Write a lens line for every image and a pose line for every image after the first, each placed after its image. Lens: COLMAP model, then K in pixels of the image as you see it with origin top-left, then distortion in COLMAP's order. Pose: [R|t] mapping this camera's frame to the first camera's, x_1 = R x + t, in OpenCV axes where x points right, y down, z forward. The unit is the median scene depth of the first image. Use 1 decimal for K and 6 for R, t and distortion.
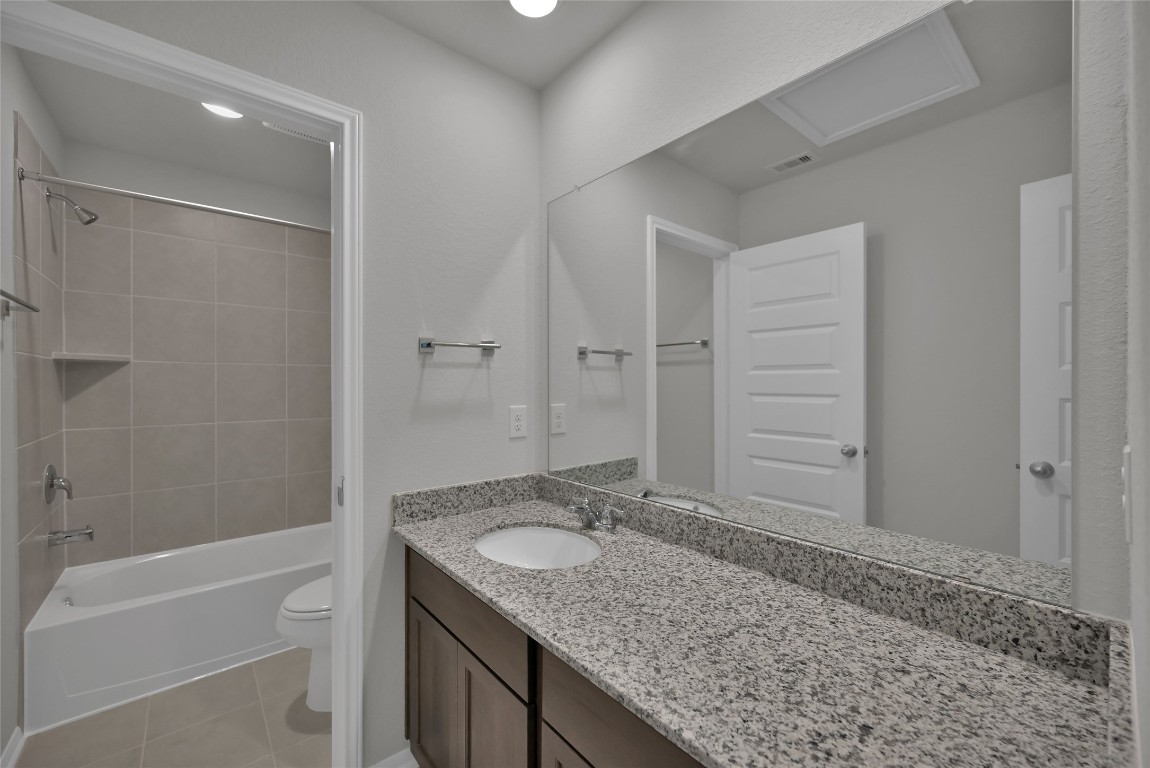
lens RADIAL K [[465.4, 0, 575.0], [0, 465.4, 384.0], [0, 0, 1]] dist [0.000657, 0.000028]
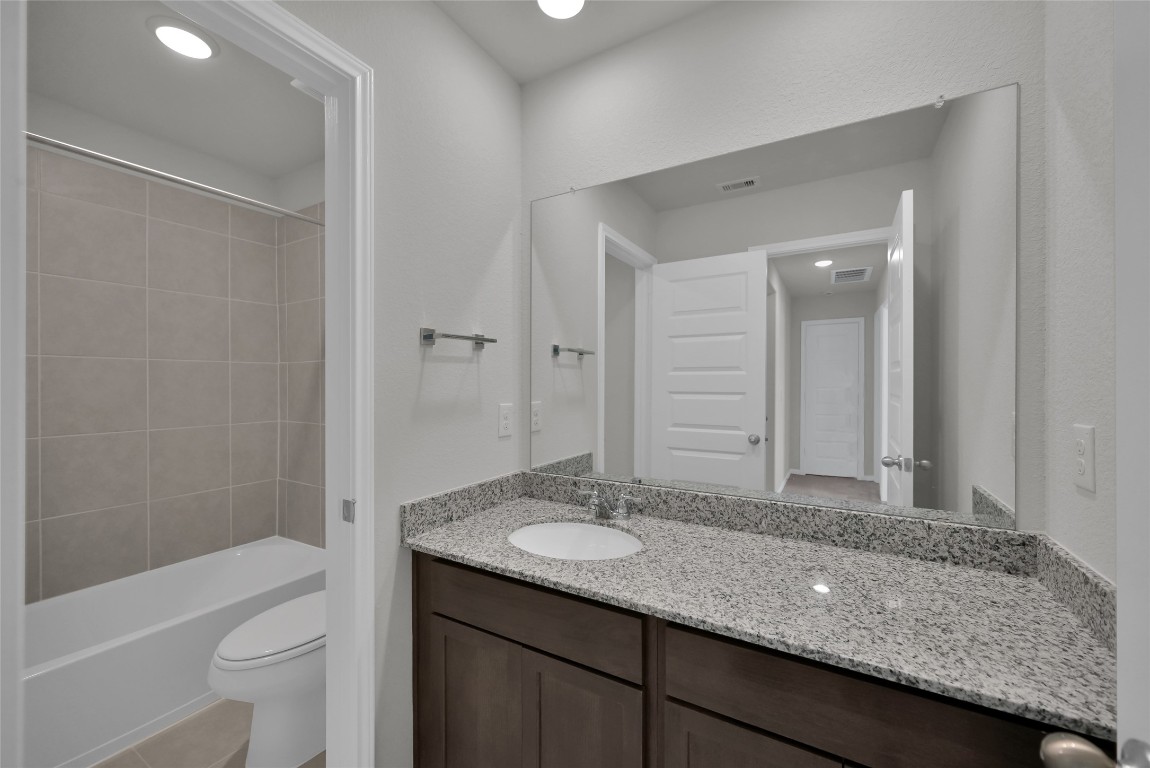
lens RADIAL K [[458.3, 0, 579.7], [0, 458.3, 384.2], [0, 0, 1]] dist [-0.001213, -0.000117]
pose [[0.945458, 0.004605, 0.325711, -0.283358], [-0.002842, 0.999979, -0.005888, 0.013522], [-0.325732, 0.004641, 0.945451, 0.041744]]
